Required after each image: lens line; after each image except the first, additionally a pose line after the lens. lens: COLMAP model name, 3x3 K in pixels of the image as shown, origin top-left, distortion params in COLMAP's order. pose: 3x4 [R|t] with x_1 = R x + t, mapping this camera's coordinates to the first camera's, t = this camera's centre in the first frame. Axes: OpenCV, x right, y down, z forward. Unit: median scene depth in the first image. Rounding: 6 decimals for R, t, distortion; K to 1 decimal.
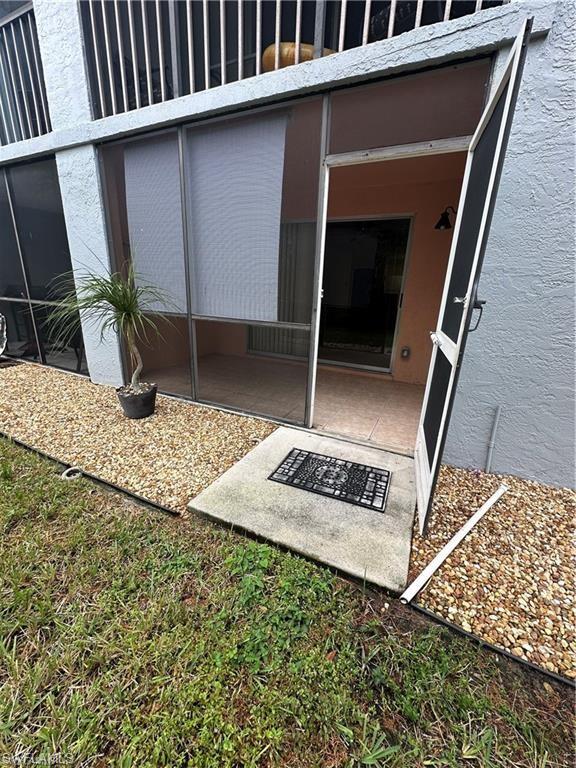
lens RADIAL K [[306.7, 0, 287.0], [0, 306.7, 384.5], [0, 0, 1]] dist [-0.001122, -0.000216]
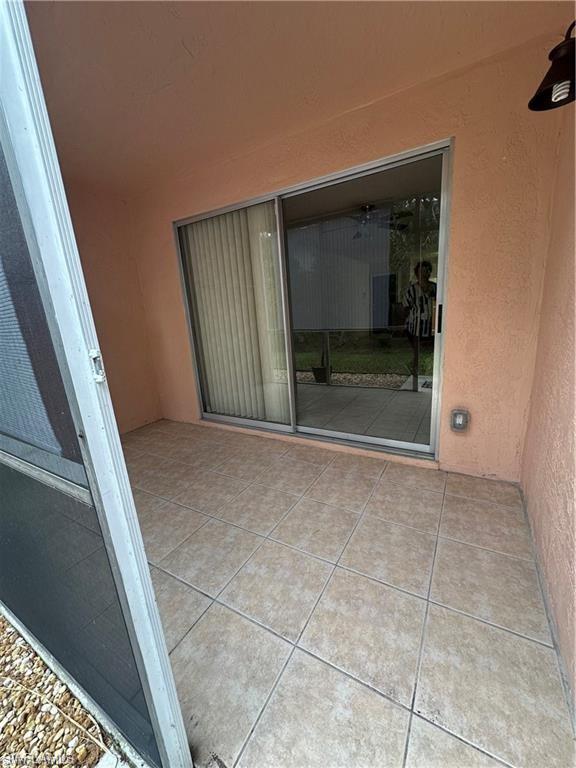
lens RADIAL K [[306.7, 0, 287.0], [0, 306.7, 384.5], [0, 0, 1]] dist [-0.001122, -0.000216]
pose [[0.990040, -0.088440, -0.109538, 0.160008], [0.082238, 0.994810, -0.059909, -0.147827], [0.114268, 0.050304, 0.992175, 0.449582]]
